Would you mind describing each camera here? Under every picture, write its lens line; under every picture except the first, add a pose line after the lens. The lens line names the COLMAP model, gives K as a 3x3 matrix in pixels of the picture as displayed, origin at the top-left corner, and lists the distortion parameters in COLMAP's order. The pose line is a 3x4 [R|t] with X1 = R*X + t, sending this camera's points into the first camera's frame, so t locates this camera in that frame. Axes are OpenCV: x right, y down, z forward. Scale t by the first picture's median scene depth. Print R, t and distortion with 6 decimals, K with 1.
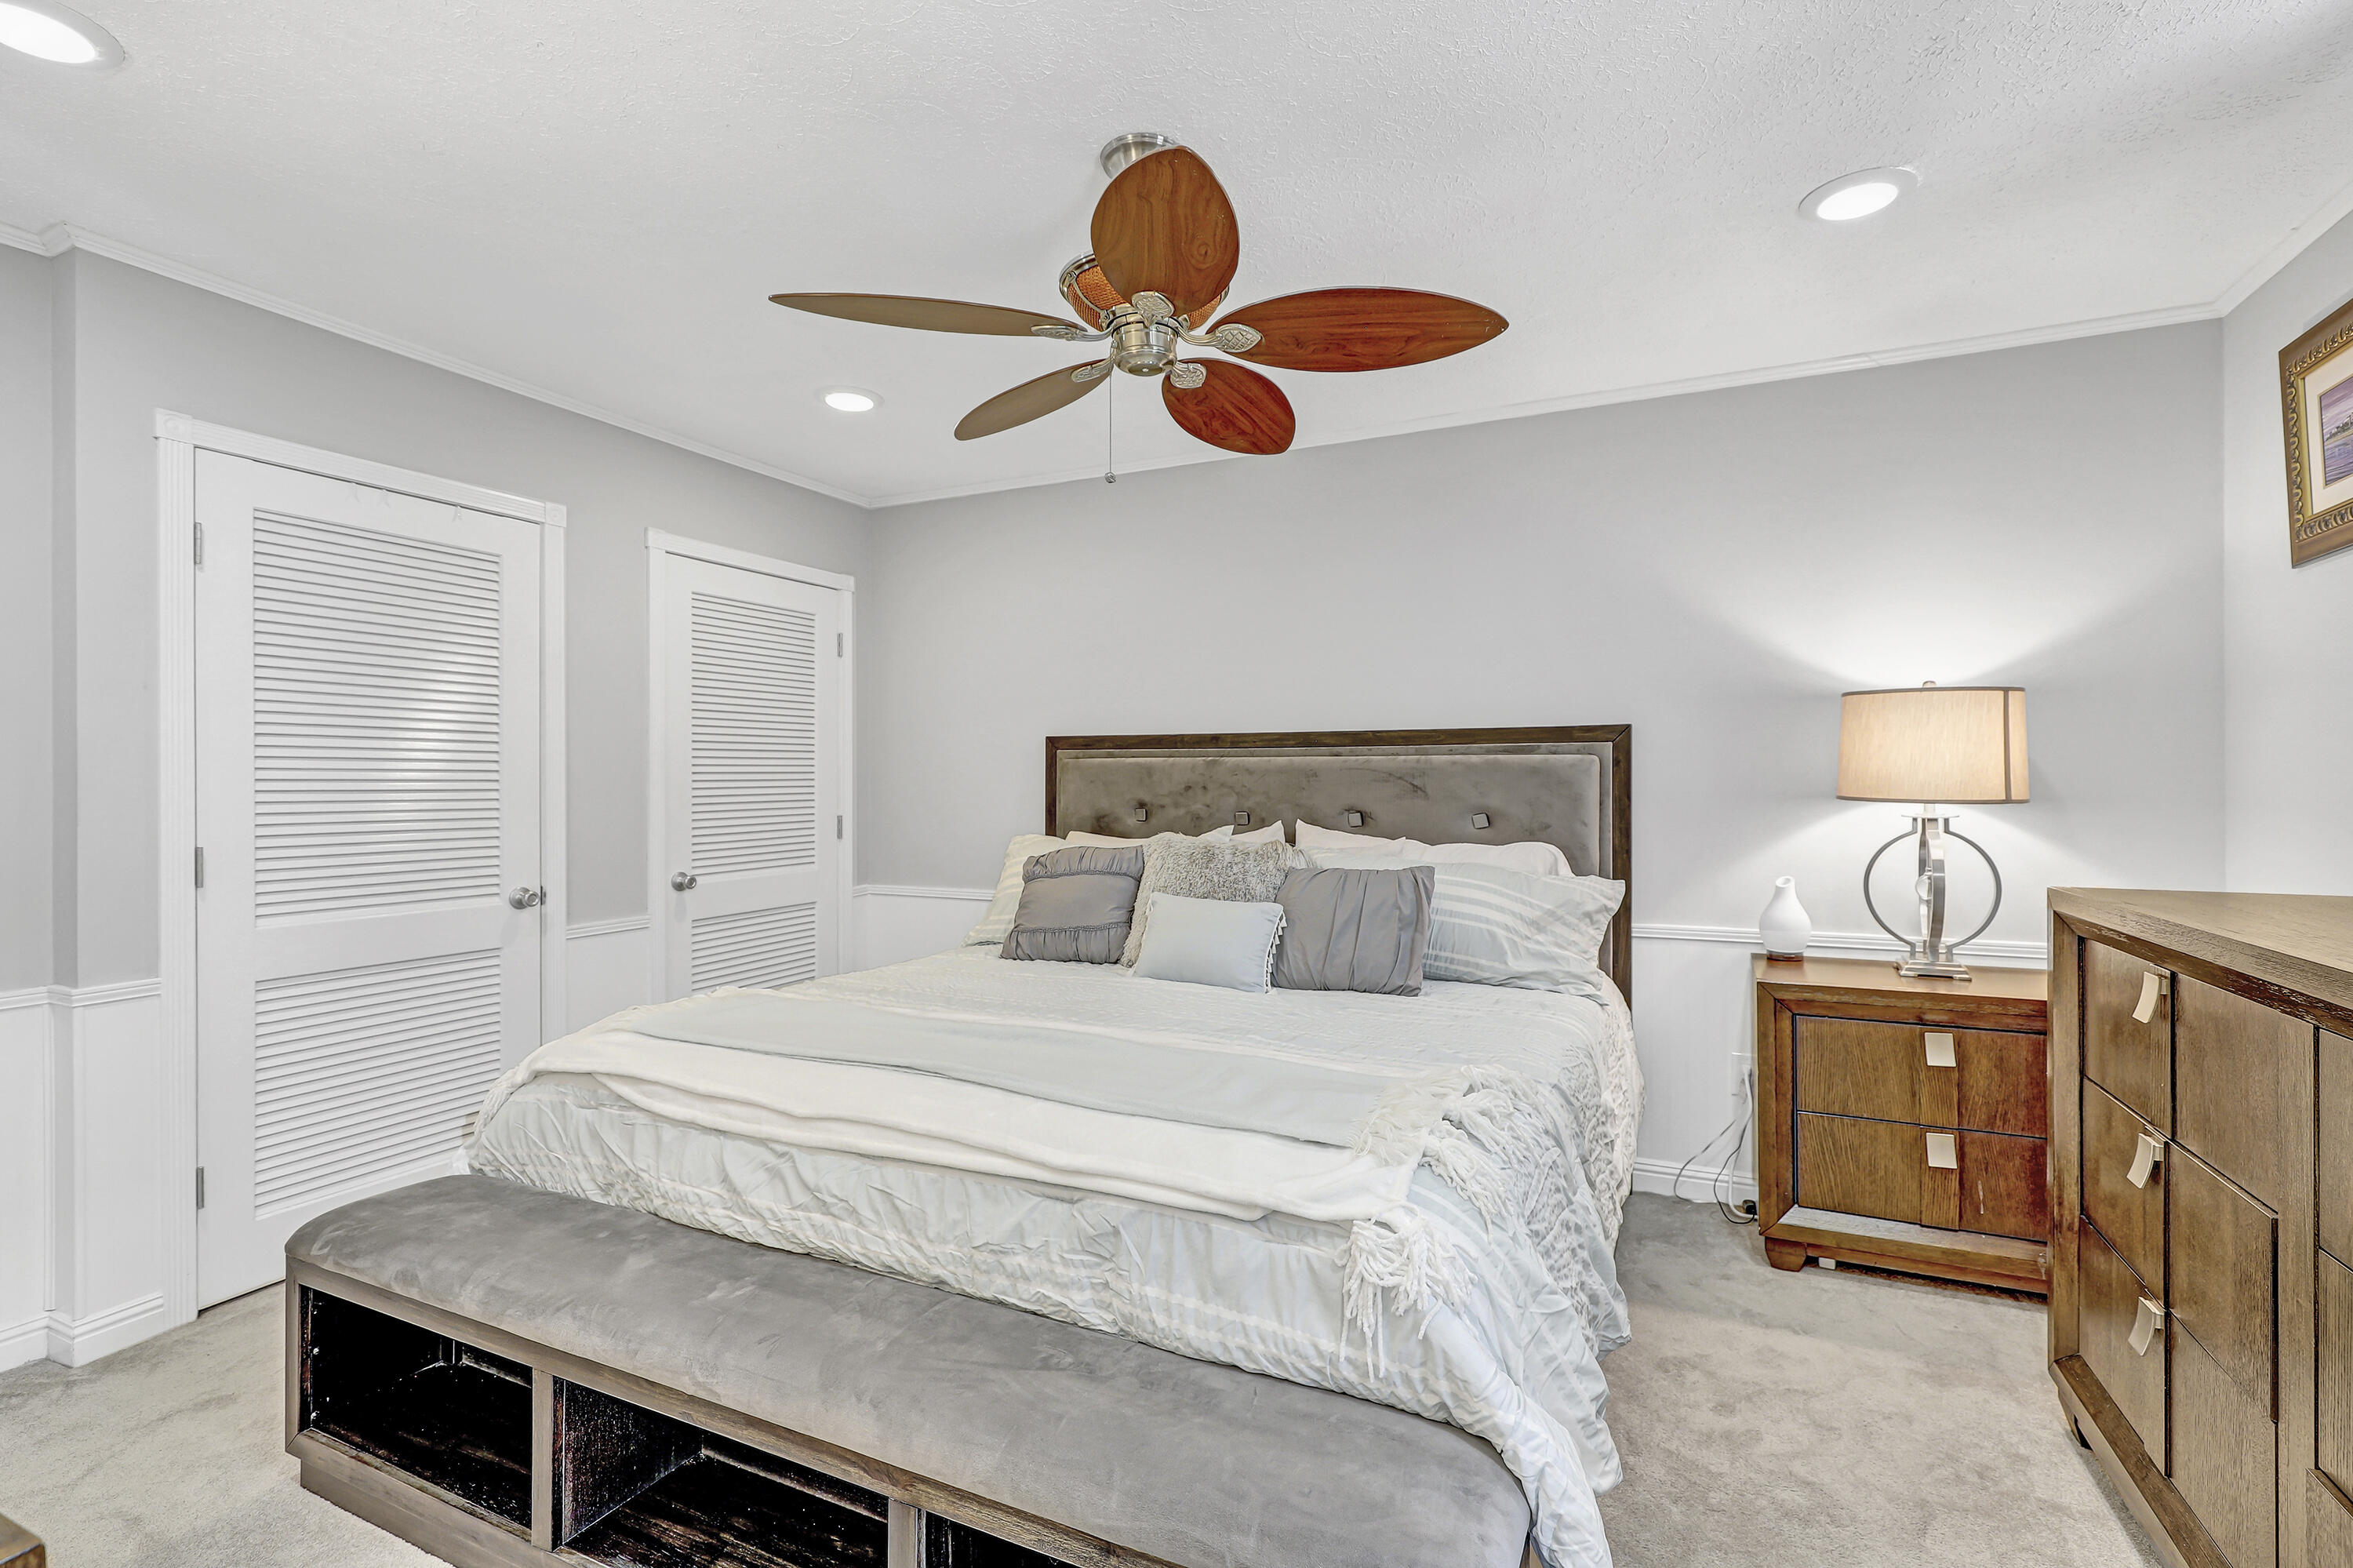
lens RADIAL K [[1071.5, 0, 1185.9], [0, 1071.5, 786.0], [0, 0, 1]] dist [-0.010380, -0.000597]
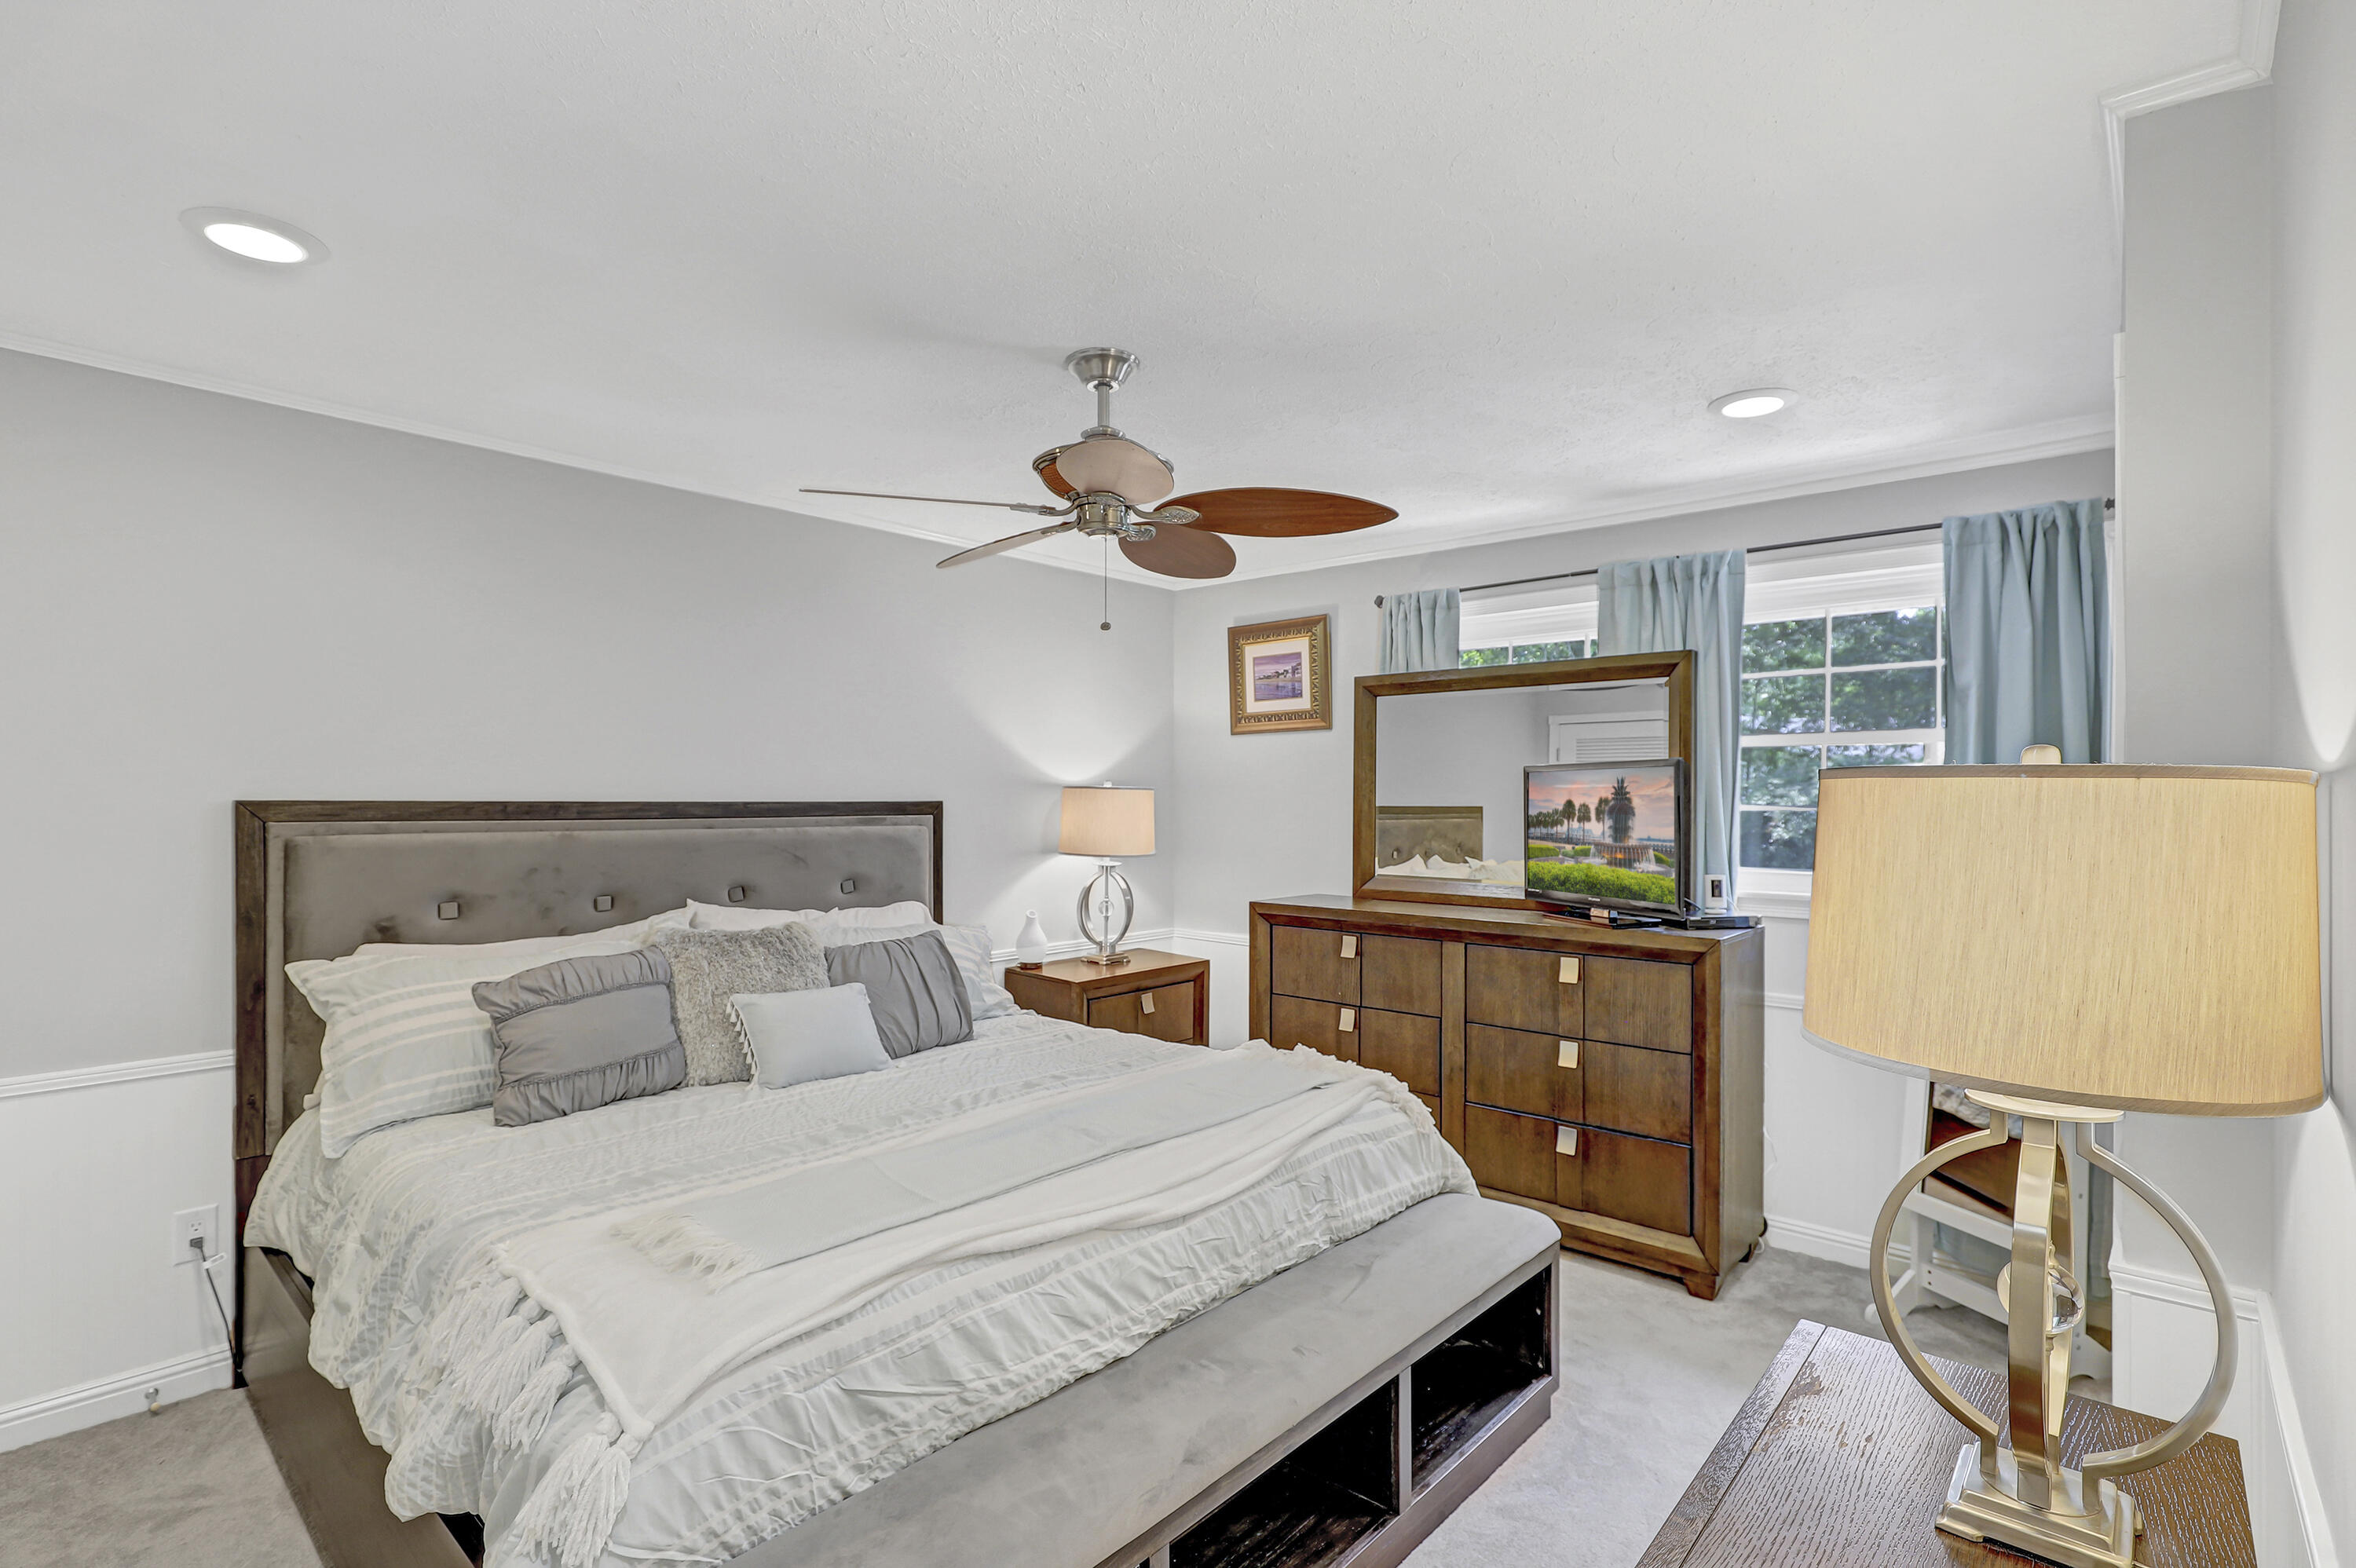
lens RADIAL K [[1072.7, 0, 1270.0], [0, 1072.7, 789.3], [0, 0, 1]] dist [-0.010380, -0.000597]
pose [[0.253343, 0.009445, 0.967330, -0.757713], [-0.006950, 0.999944, -0.007944, -0.068256], [-0.967352, -0.004711, 0.253395, 0.322582]]
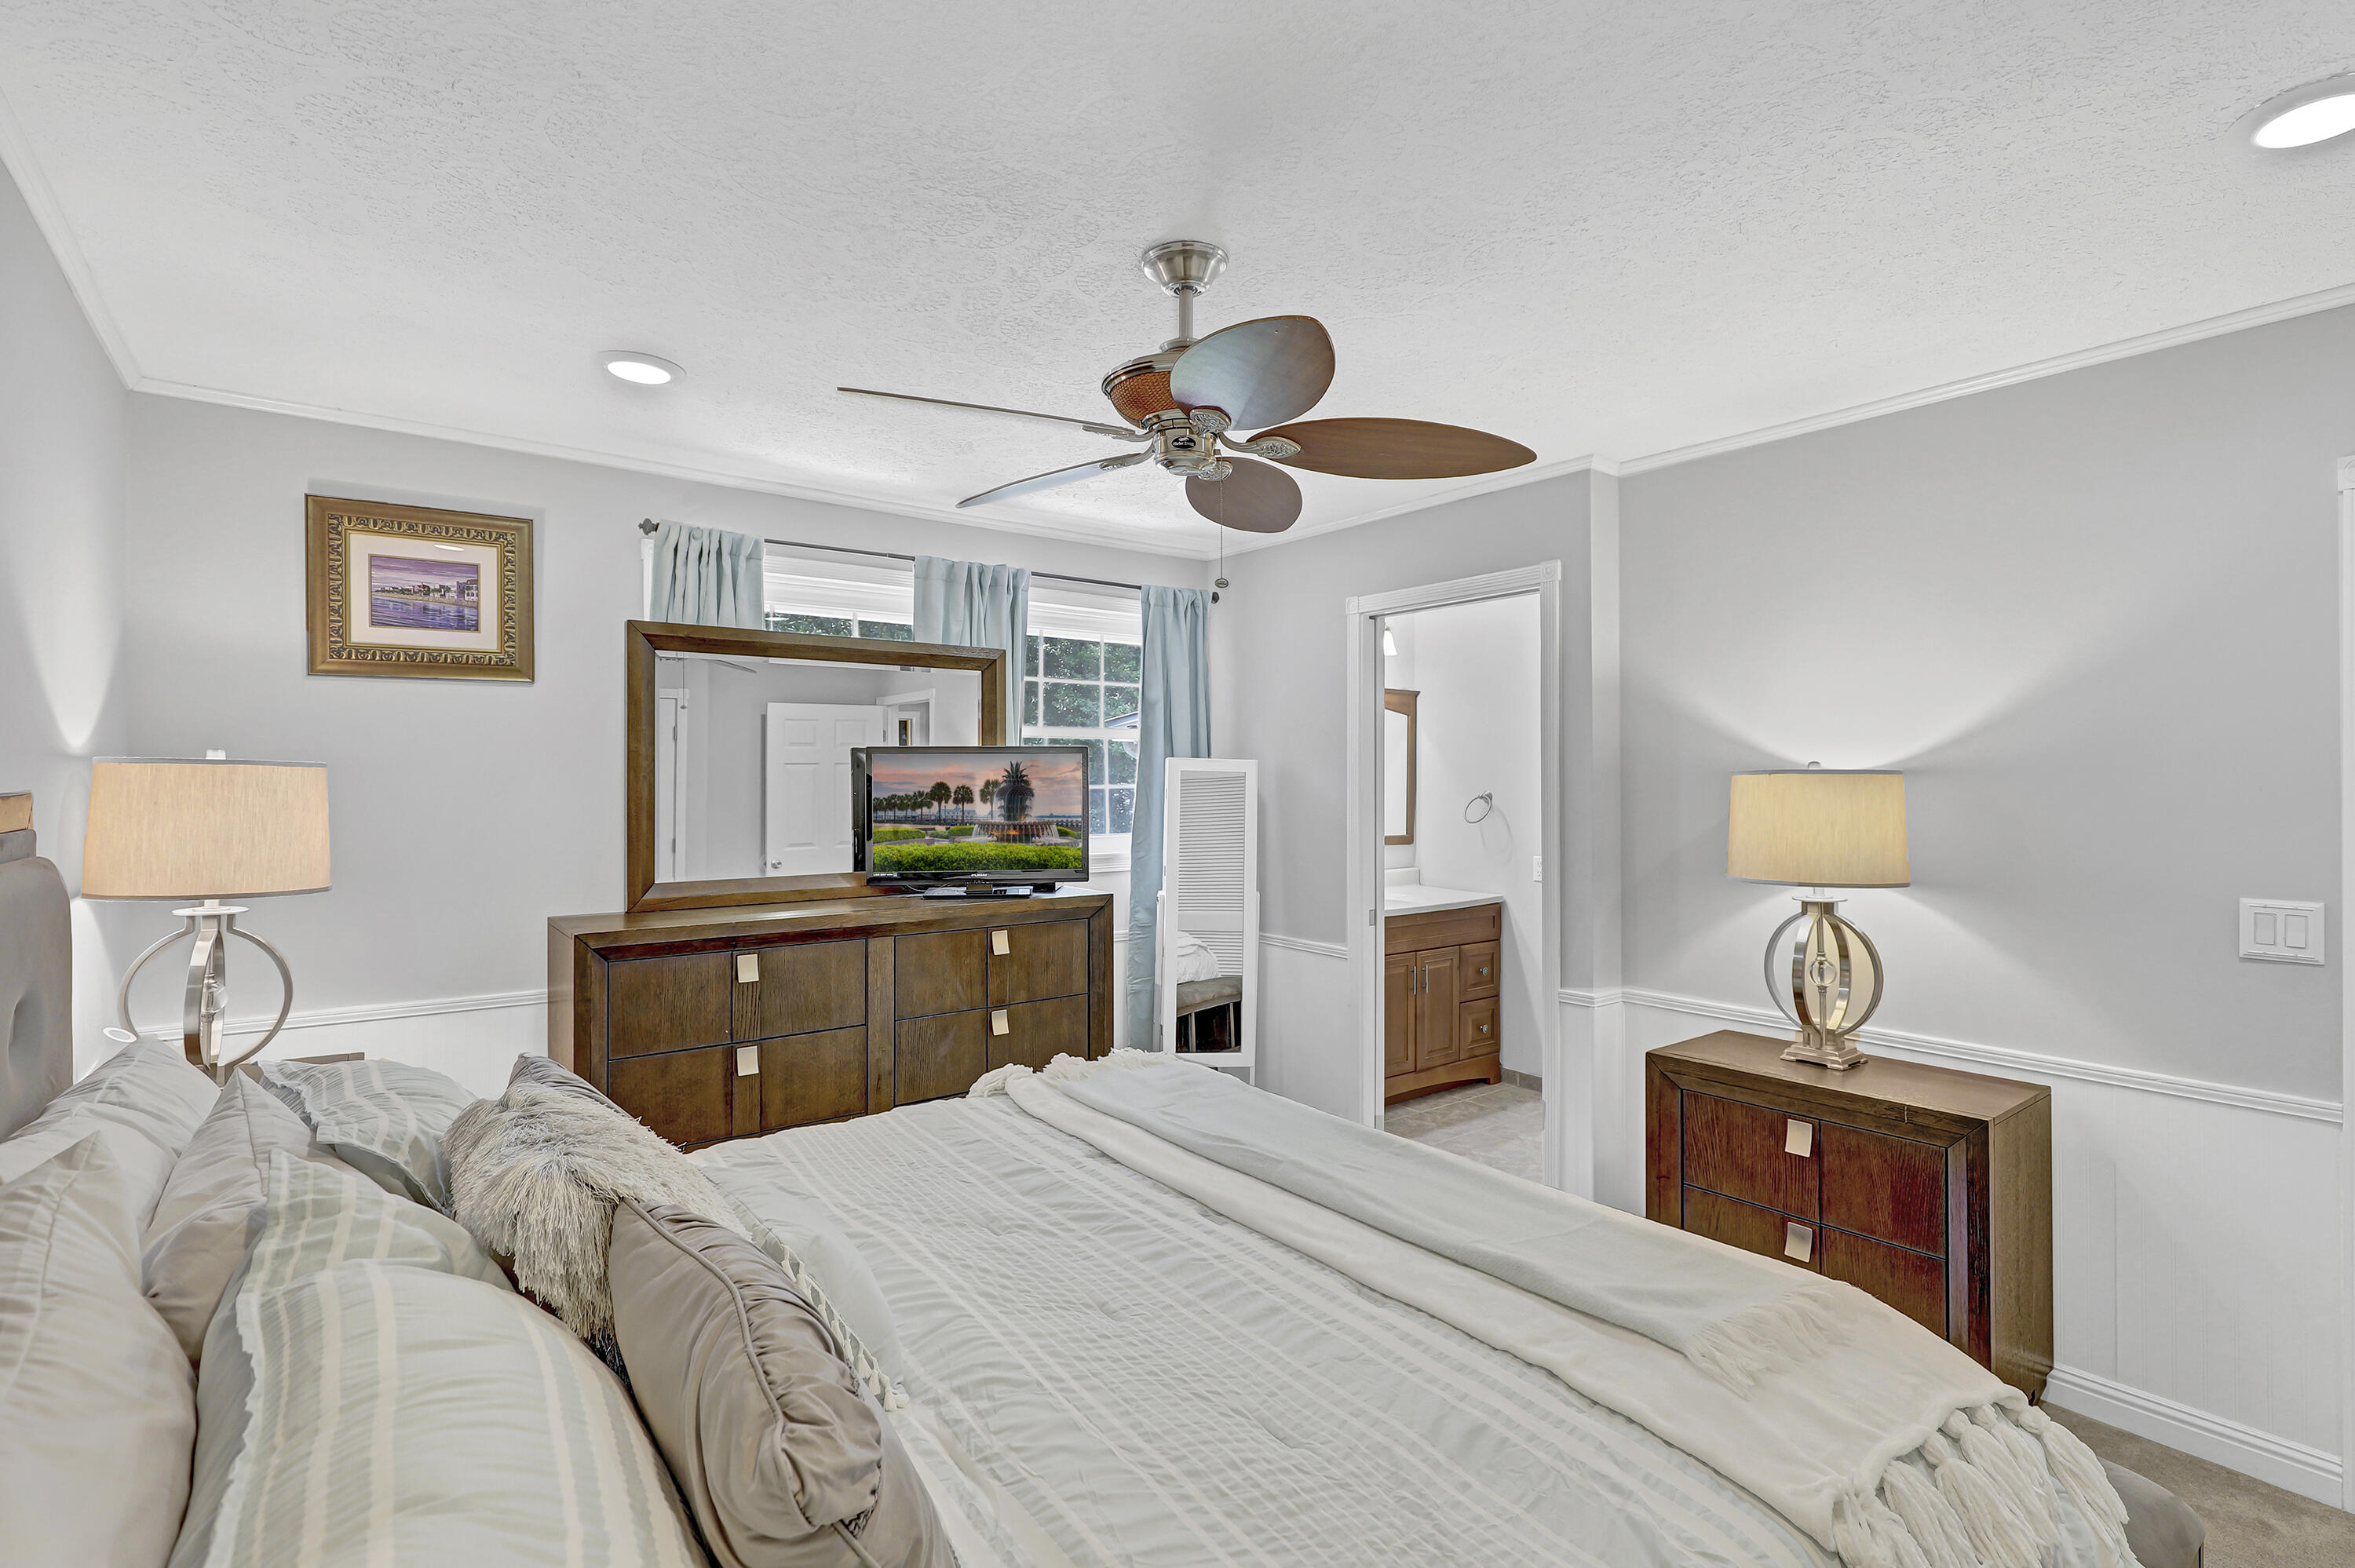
lens RADIAL K [[1072.2, 0, 1167.6], [0, 1072.2, 773.4], [0, 0, 1]] dist [-0.010380, -0.000597]
pose [[-0.877124, 0.004845, 0.480239, -0.320794], [0.000148, 0.999952, -0.009818, -0.066178], [-0.480263, -0.008541, -0.877083, 1.279276]]
